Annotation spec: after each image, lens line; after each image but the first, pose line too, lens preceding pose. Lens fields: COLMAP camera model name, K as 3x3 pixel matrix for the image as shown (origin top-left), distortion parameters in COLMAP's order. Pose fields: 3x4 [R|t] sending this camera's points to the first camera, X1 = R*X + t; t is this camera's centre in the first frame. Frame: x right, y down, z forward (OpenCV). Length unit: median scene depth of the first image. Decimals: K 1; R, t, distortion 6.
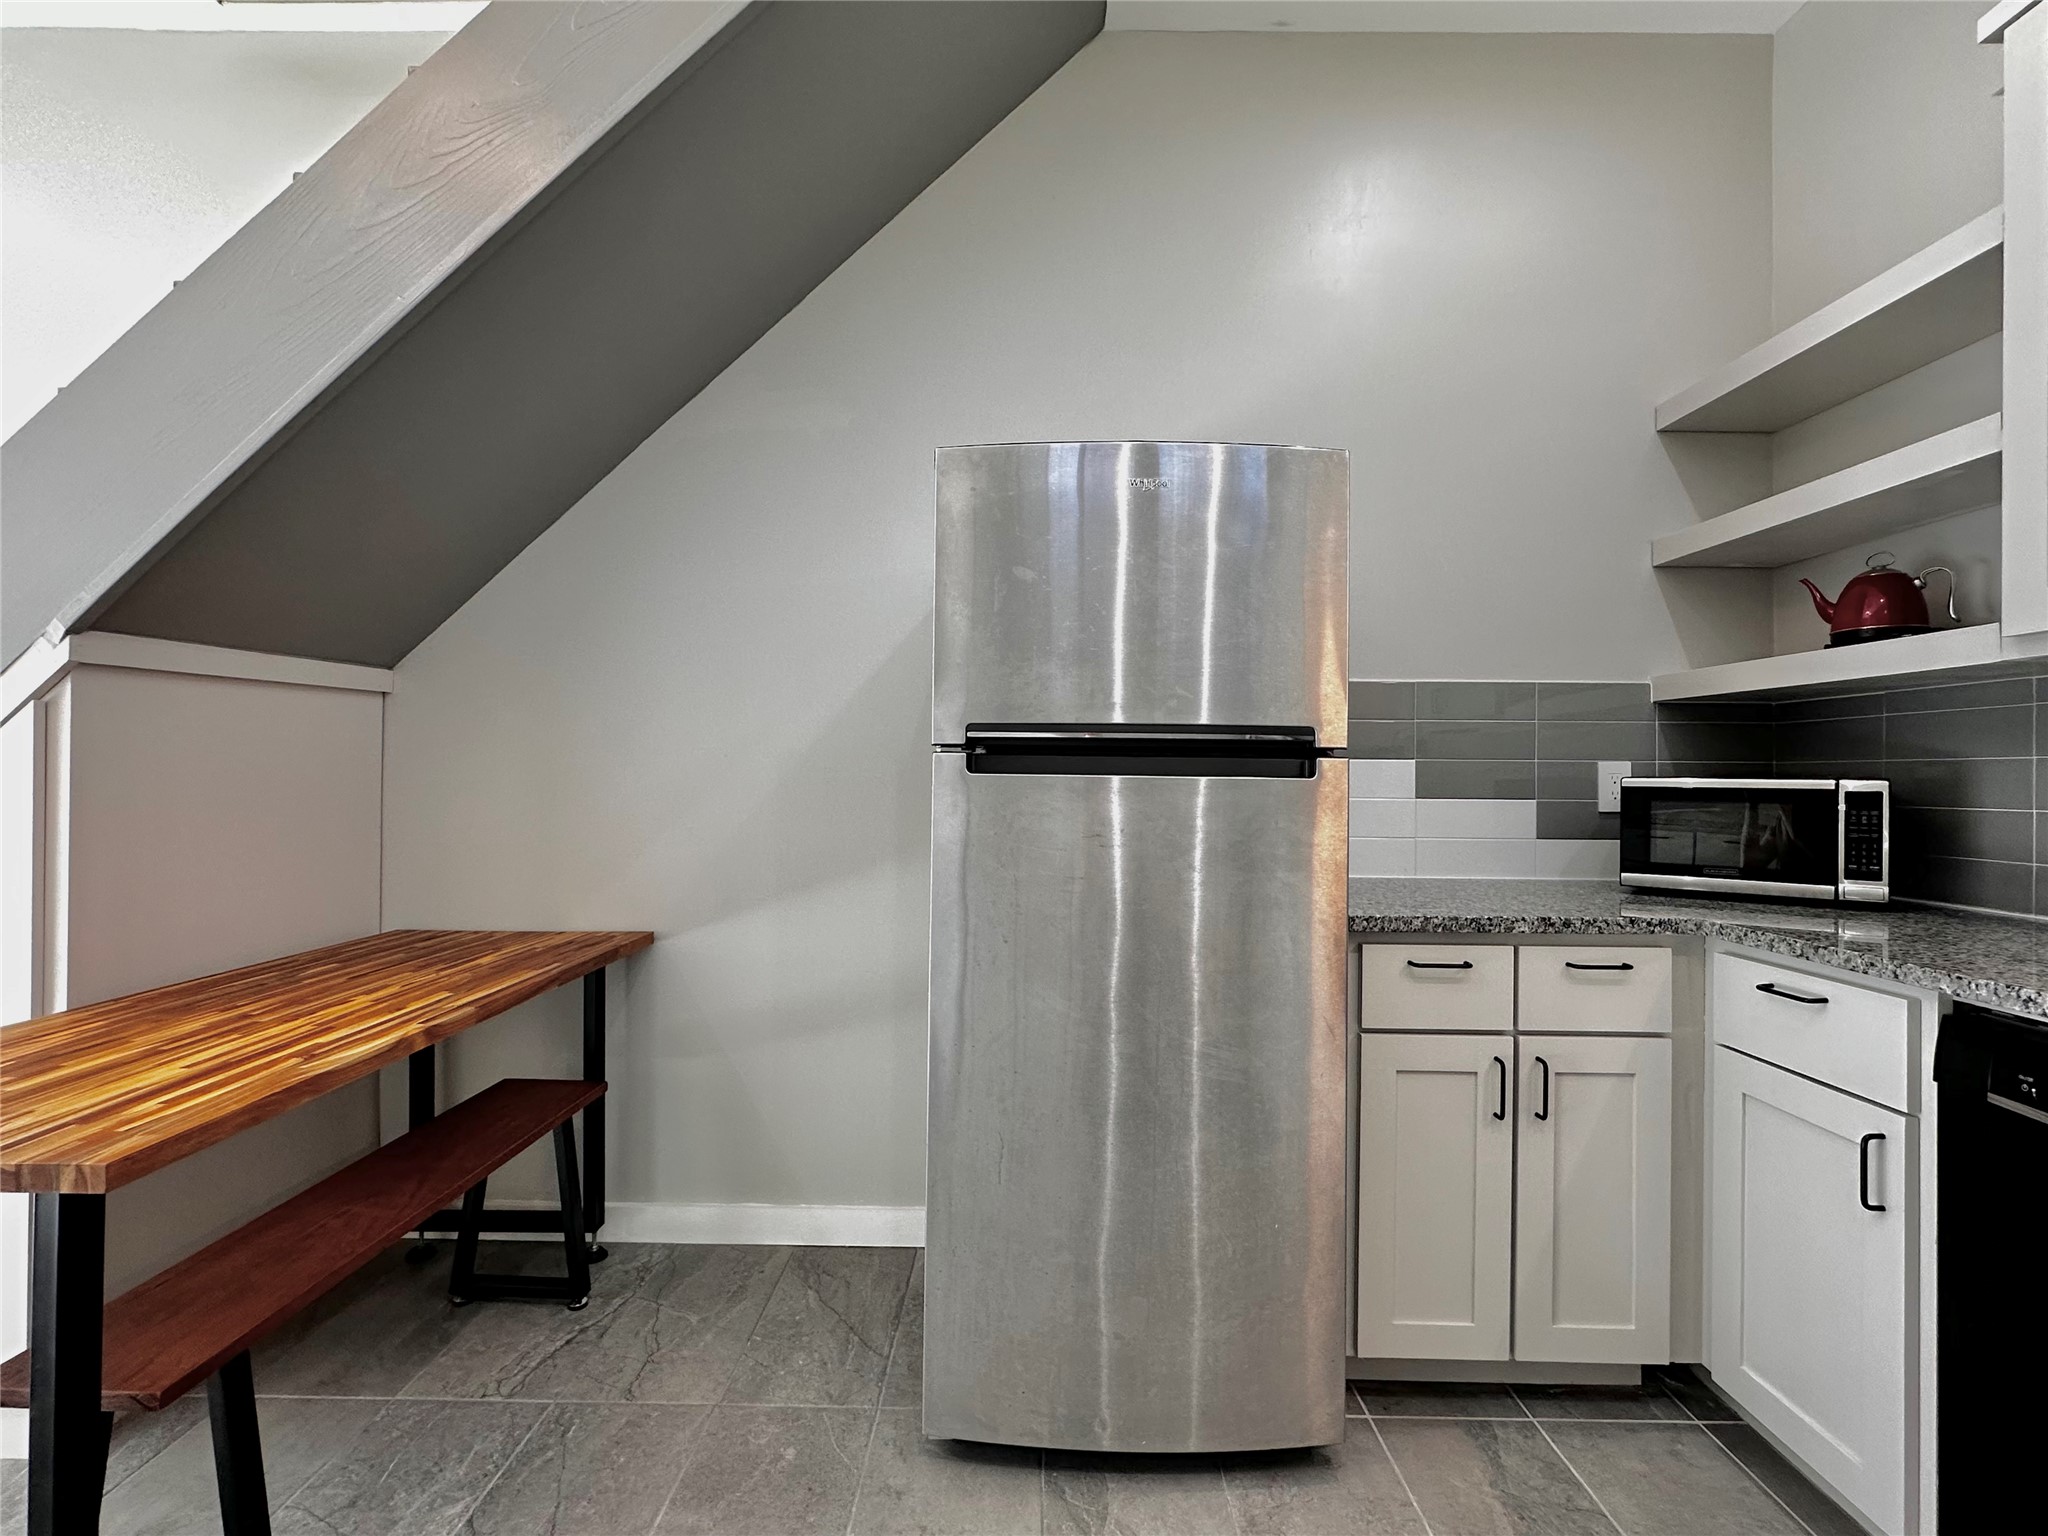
lens RADIAL K [[911.0, 0, 1020.6], [0, 911.0, 767.0], [0, 0, 1]] dist [-0.003453, -0.000930]
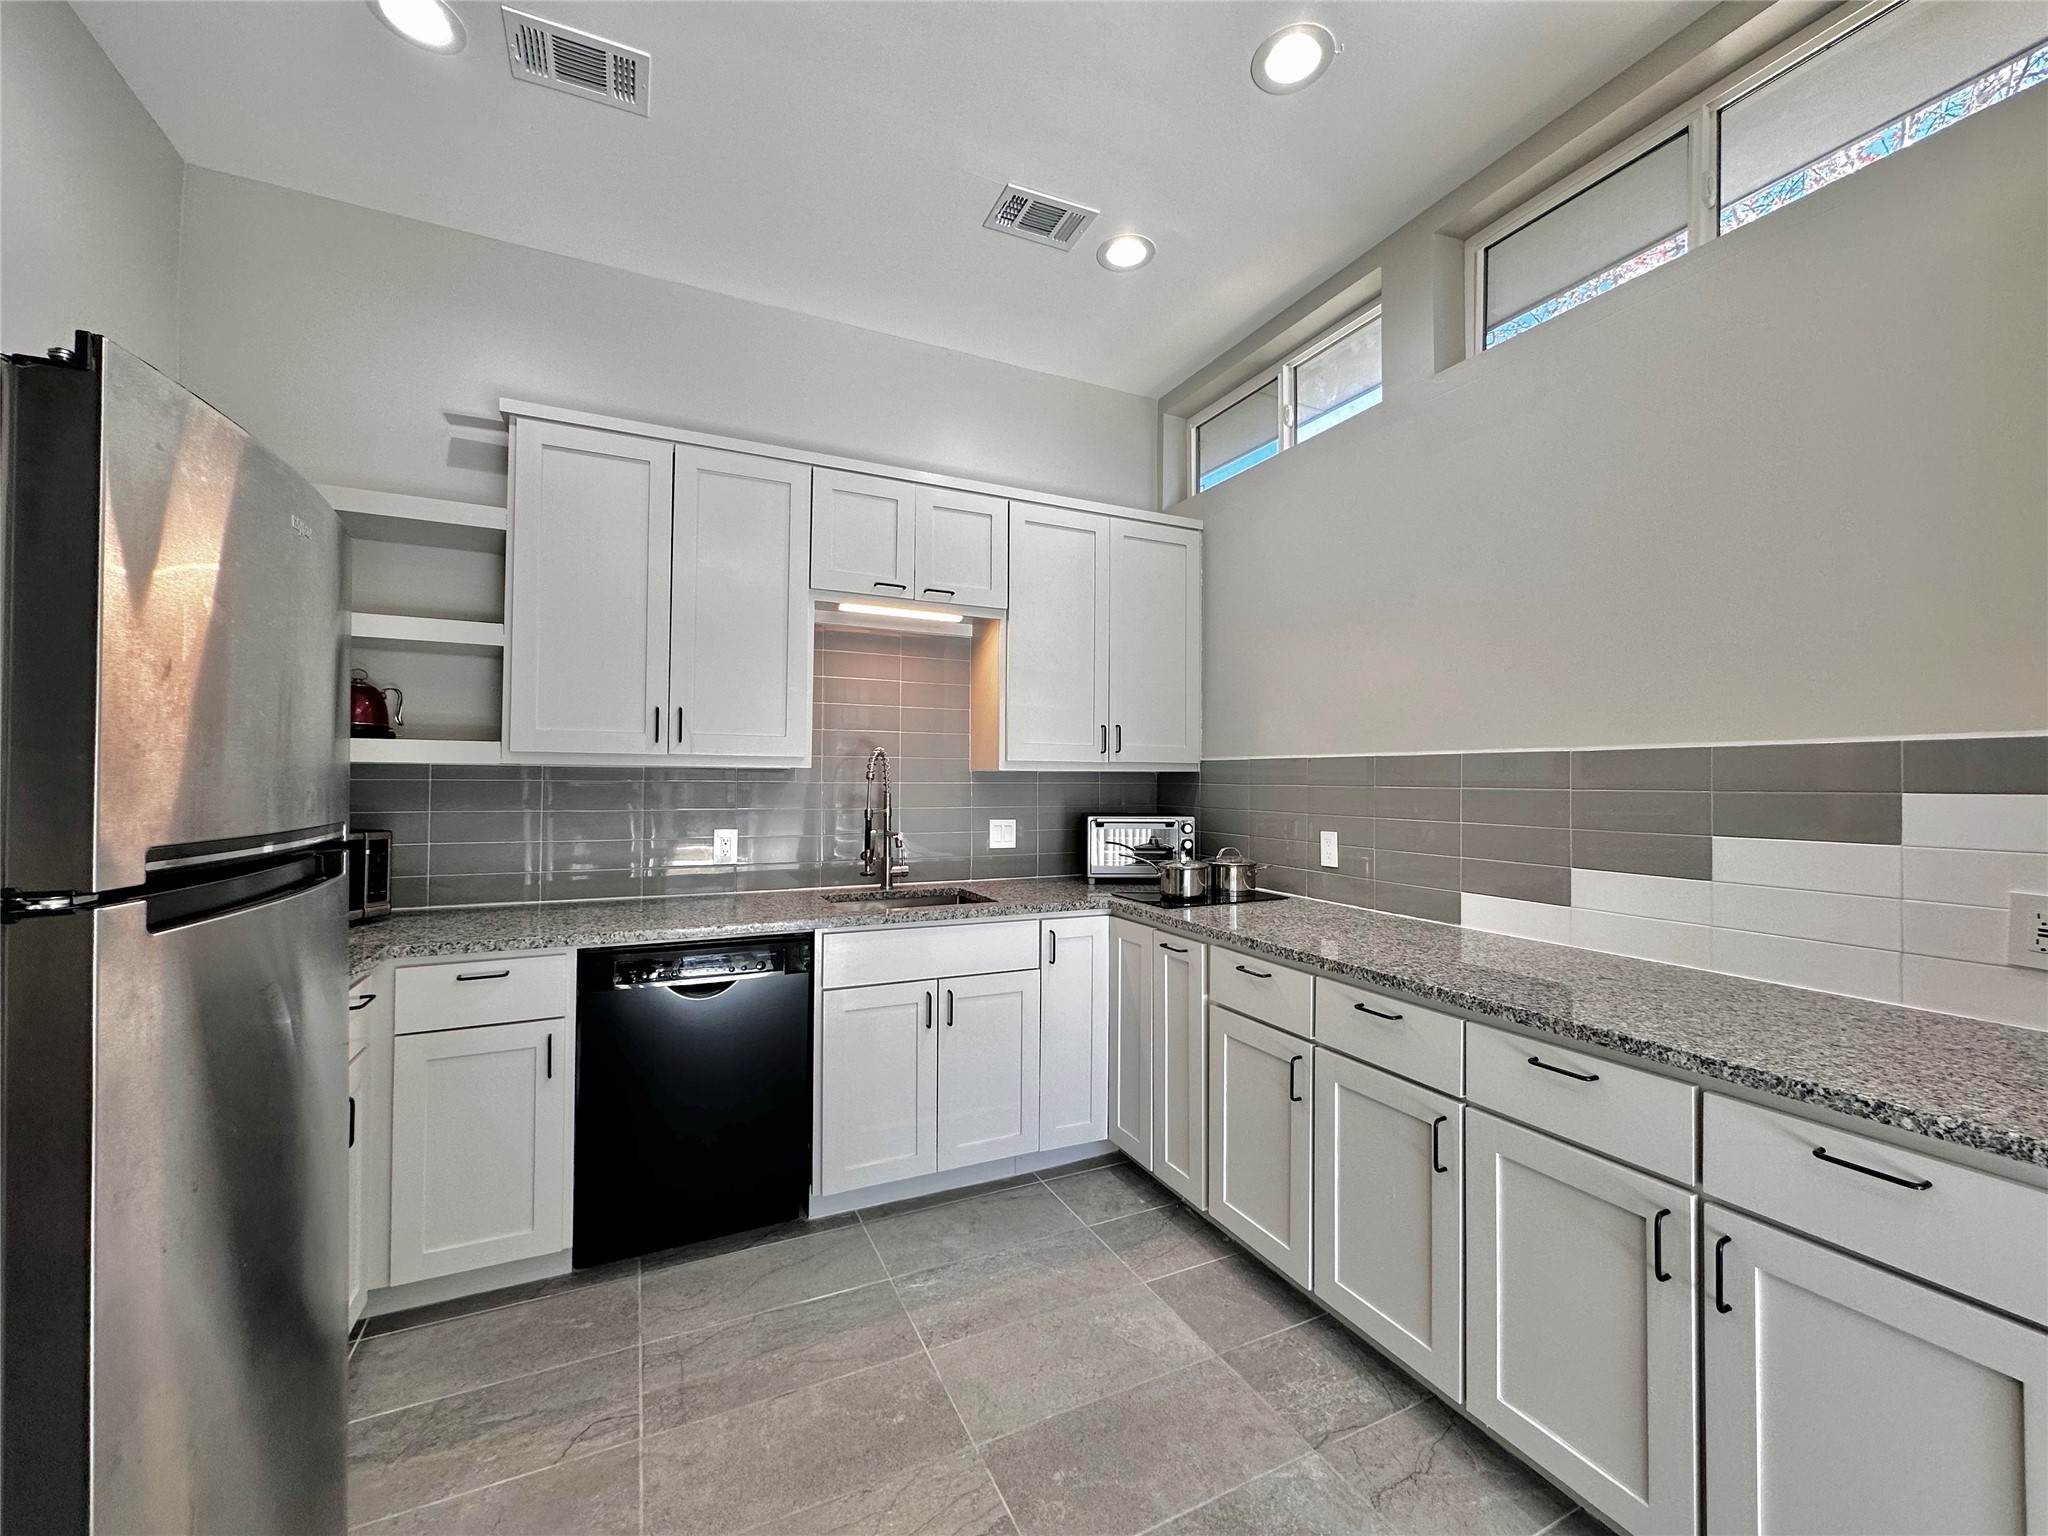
lens RADIAL K [[815.7, 0, 1023.4], [0, 815.7, 765.9], [0, 0, 1]] dist [-0.002826, 0.000078]
pose [[-0.436040, 0.003998, 0.899918, -0.727540], [-0.017404, 0.999766, -0.012874, -0.098154], [-0.899759, -0.021276, -0.435868, 0.688189]]
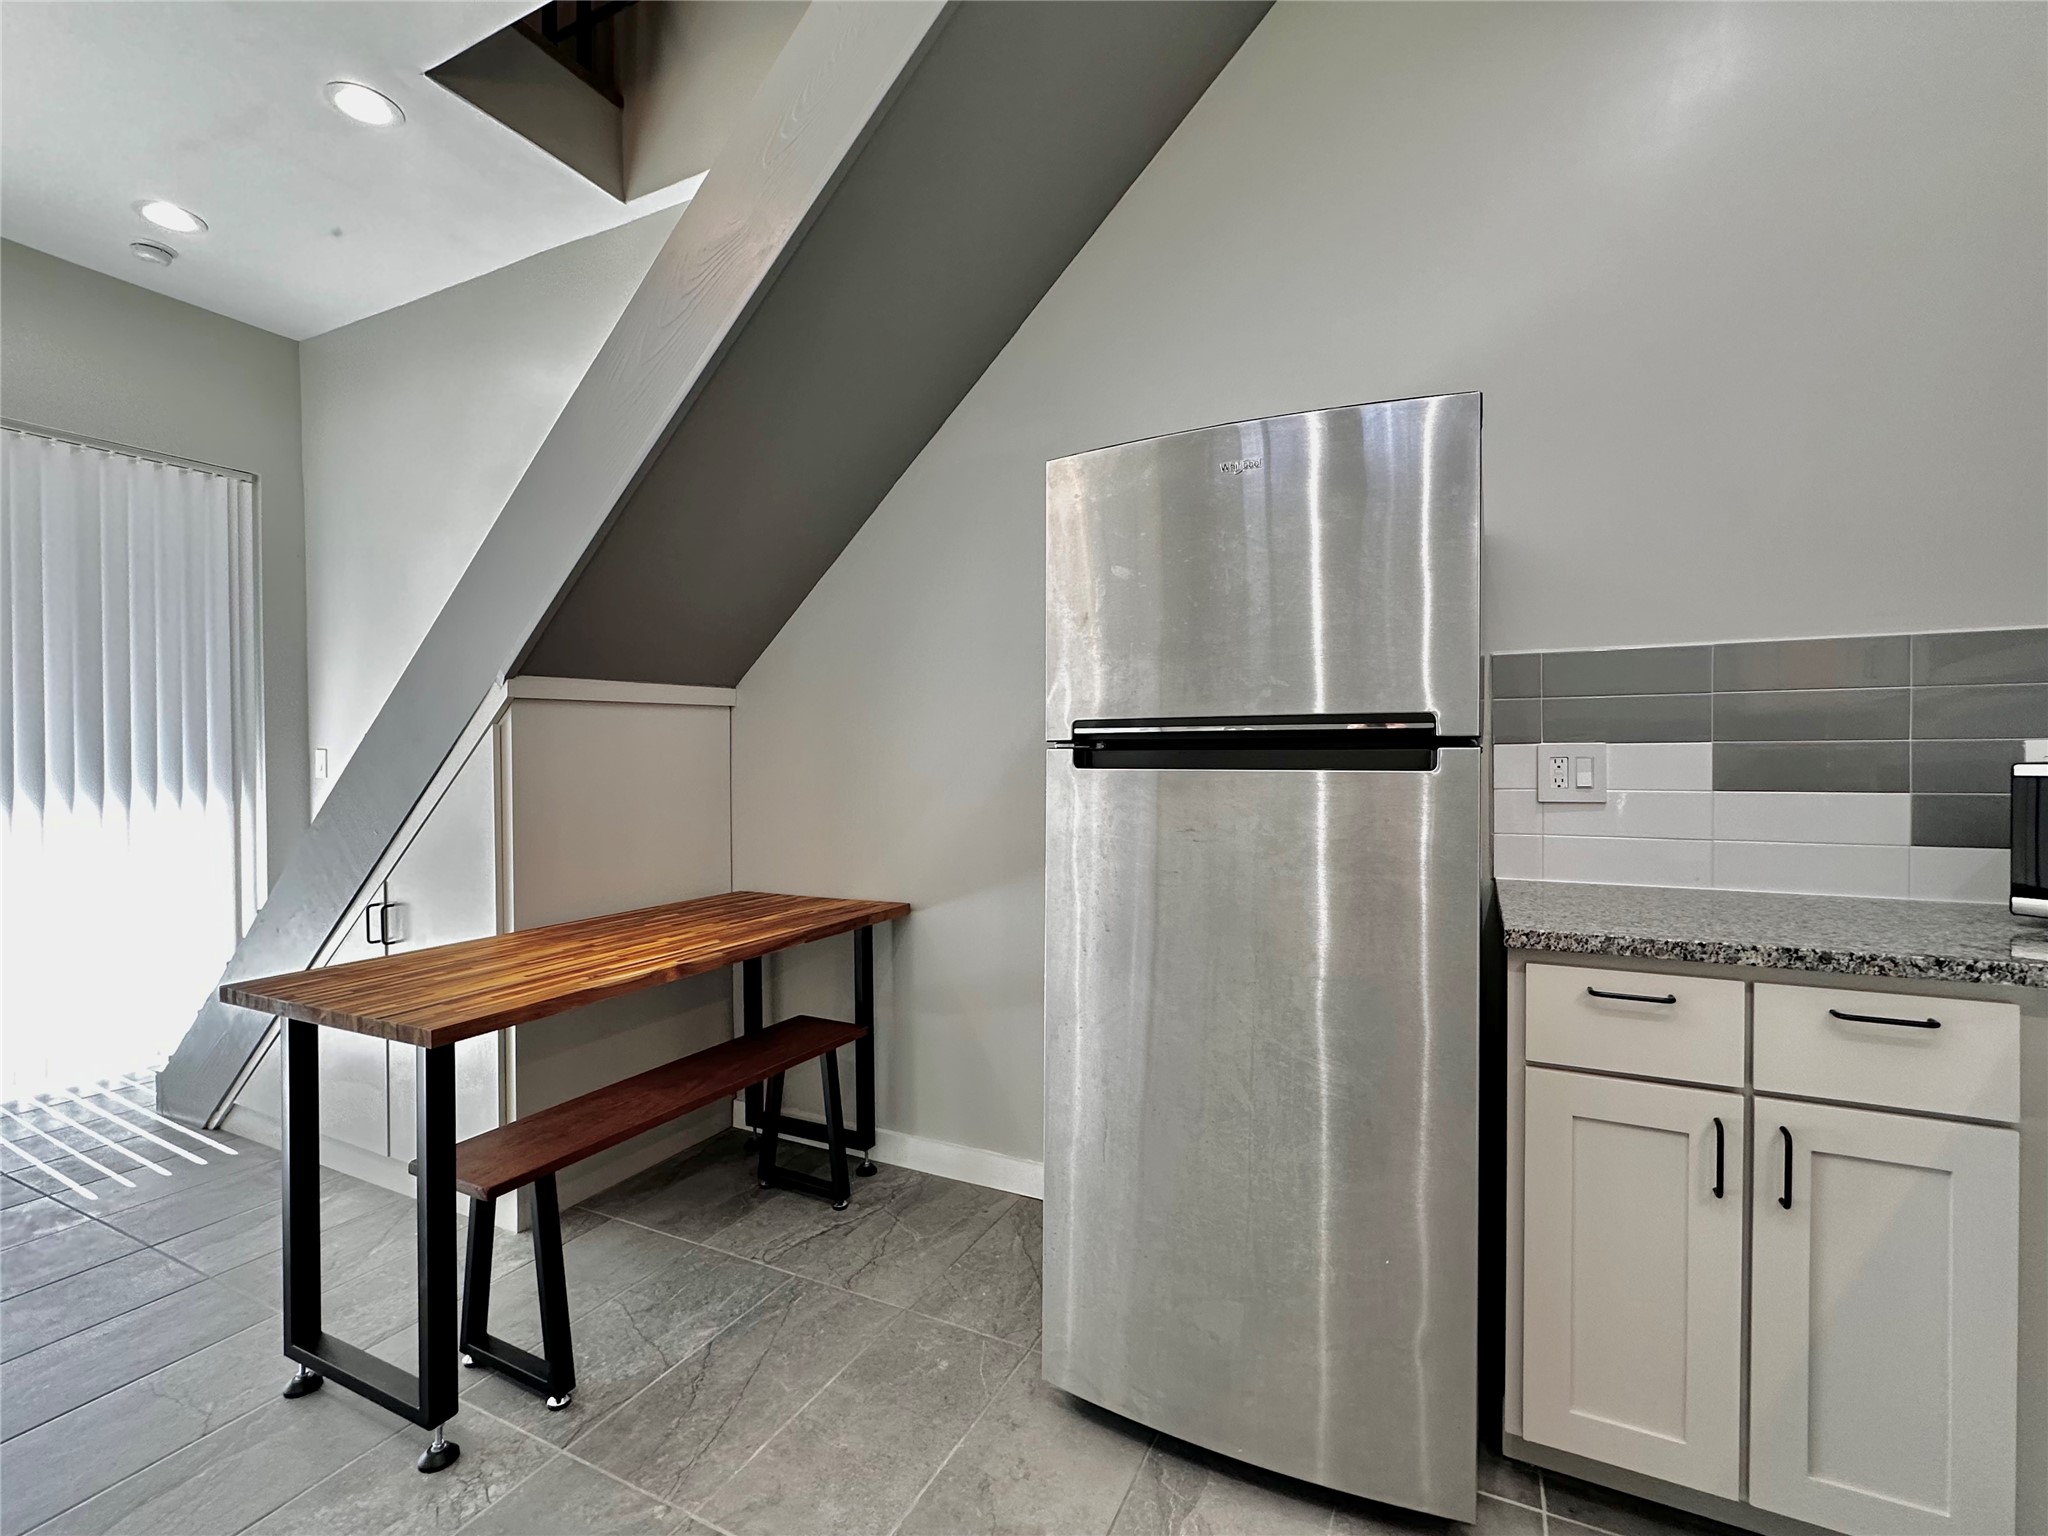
lens RADIAL K [[911.0, 0, 1019.4], [0, 911.0, 764.3], [0, 0, 1]] dist [-0.003453, -0.000930]
pose [[0.899692, -0.010035, -0.436411, 0.324809], [0.016504, 0.999803, 0.011035, -0.009911], [0.436214, -0.017131, 0.899680, 0.025031]]
